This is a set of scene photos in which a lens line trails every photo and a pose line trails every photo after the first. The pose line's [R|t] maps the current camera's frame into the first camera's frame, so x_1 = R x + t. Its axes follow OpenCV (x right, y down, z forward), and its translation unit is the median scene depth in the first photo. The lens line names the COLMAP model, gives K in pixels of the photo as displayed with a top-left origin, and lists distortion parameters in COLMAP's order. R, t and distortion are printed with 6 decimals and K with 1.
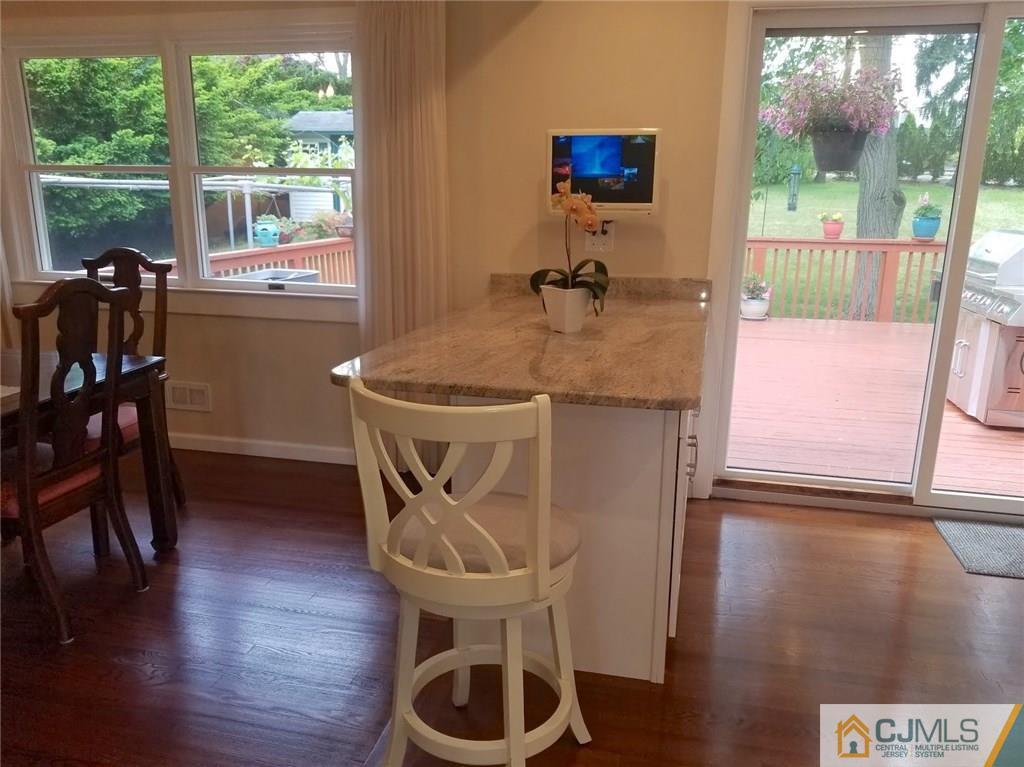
lens RADIAL K [[803.9, 0, 517.3], [0, 803.9, 403.9], [0, 0, 1]] dist [0.077474, -0.115638]
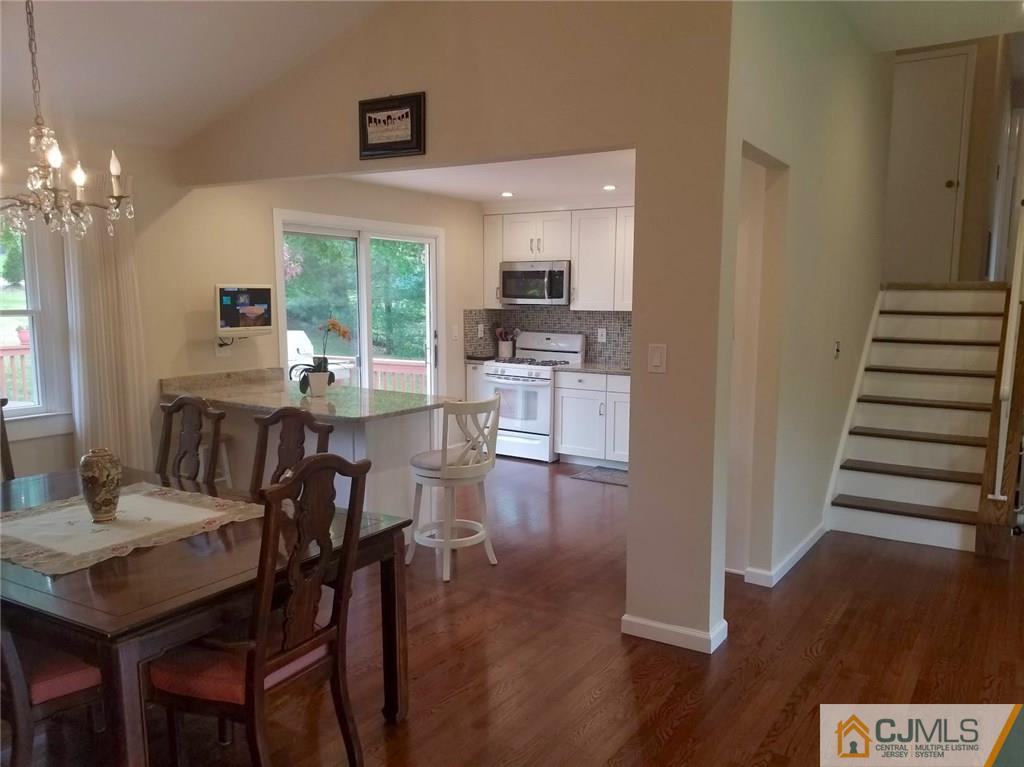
lens RADIAL K [[805.1, 0, 515.3], [0, 805.1, 401.4], [0, 0, 1]] dist [0.087050, -0.153225]
pose [[0.345362, -0.134665, 0.928757, -1.242381], [0.241839, 0.968998, 0.050571, -0.048476], [-0.906774, 0.207144, 0.367222, -0.084379]]
